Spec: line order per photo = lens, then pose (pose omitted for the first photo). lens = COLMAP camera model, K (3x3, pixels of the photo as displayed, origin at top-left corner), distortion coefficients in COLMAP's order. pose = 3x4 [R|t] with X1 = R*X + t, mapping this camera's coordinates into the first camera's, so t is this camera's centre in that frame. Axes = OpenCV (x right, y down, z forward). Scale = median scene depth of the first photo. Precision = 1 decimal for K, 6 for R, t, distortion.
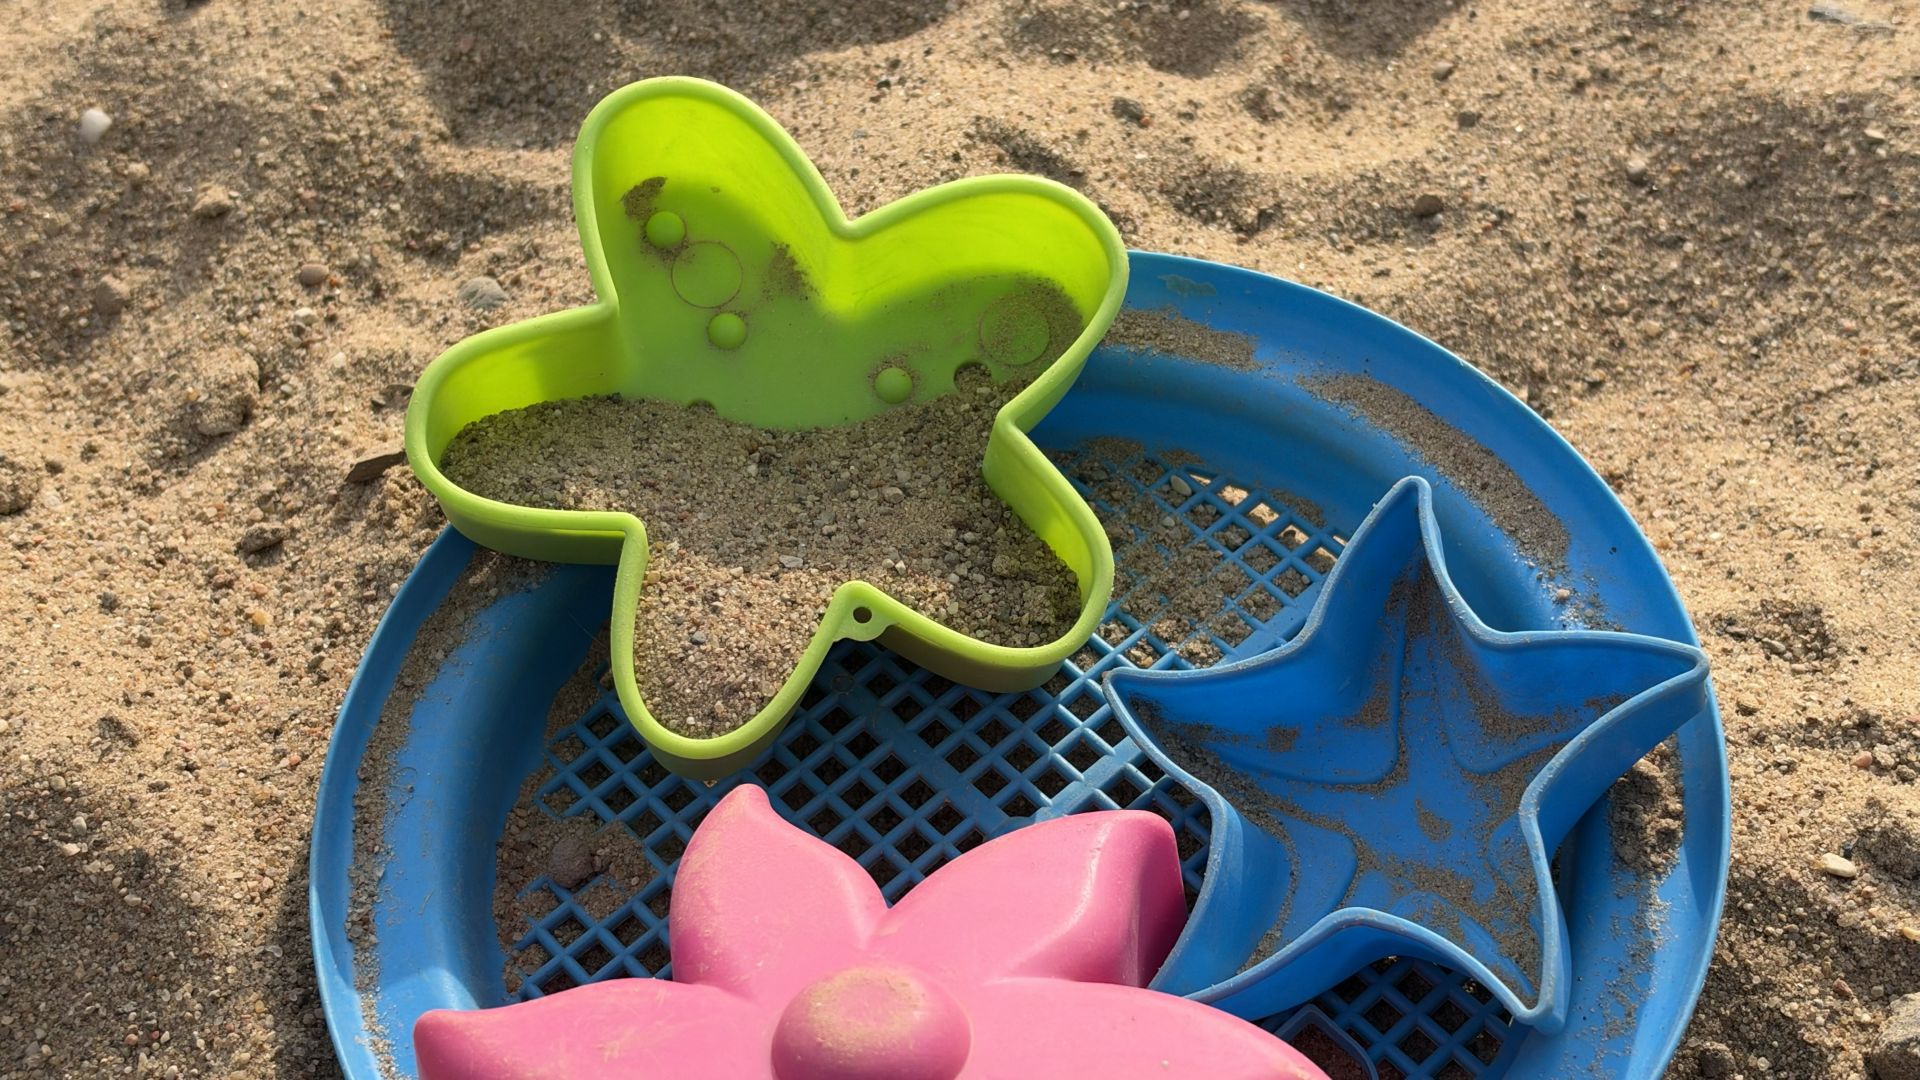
lens RADIAL K [[2730.0, 0, 963.6], [0, 2730.0, 534.8], [0, 0, 1]] dist [0.216093, -0.447096]
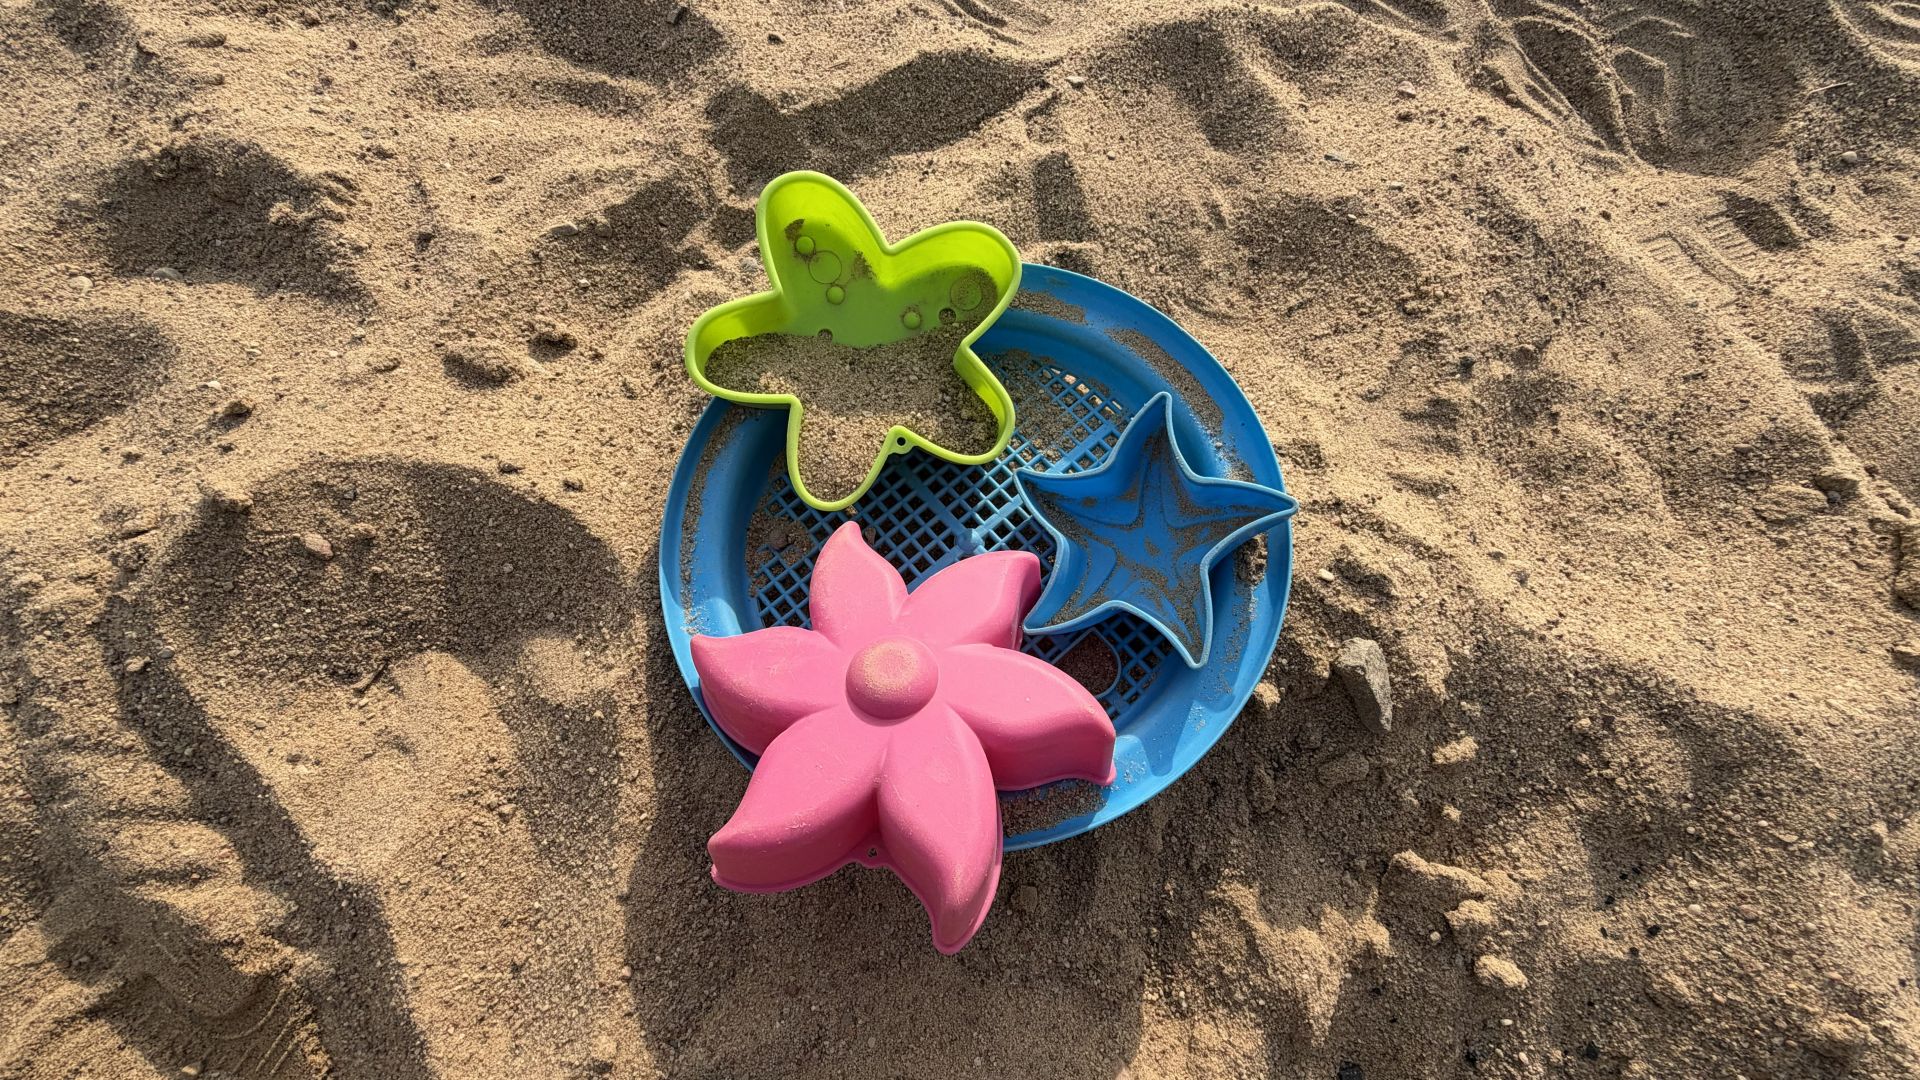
lens RADIAL K [[728.0, 0, 979.3], [0, 728.0, 537.8], [0, 0, 1]] dist [0.015708, -0.000184]
pose [[0.999290, 0.030297, 0.022403, 0.013843], [-0.035700, 0.951472, 0.305657, -0.076216], [-0.012055, -0.306240, 0.951878, 0.400704]]
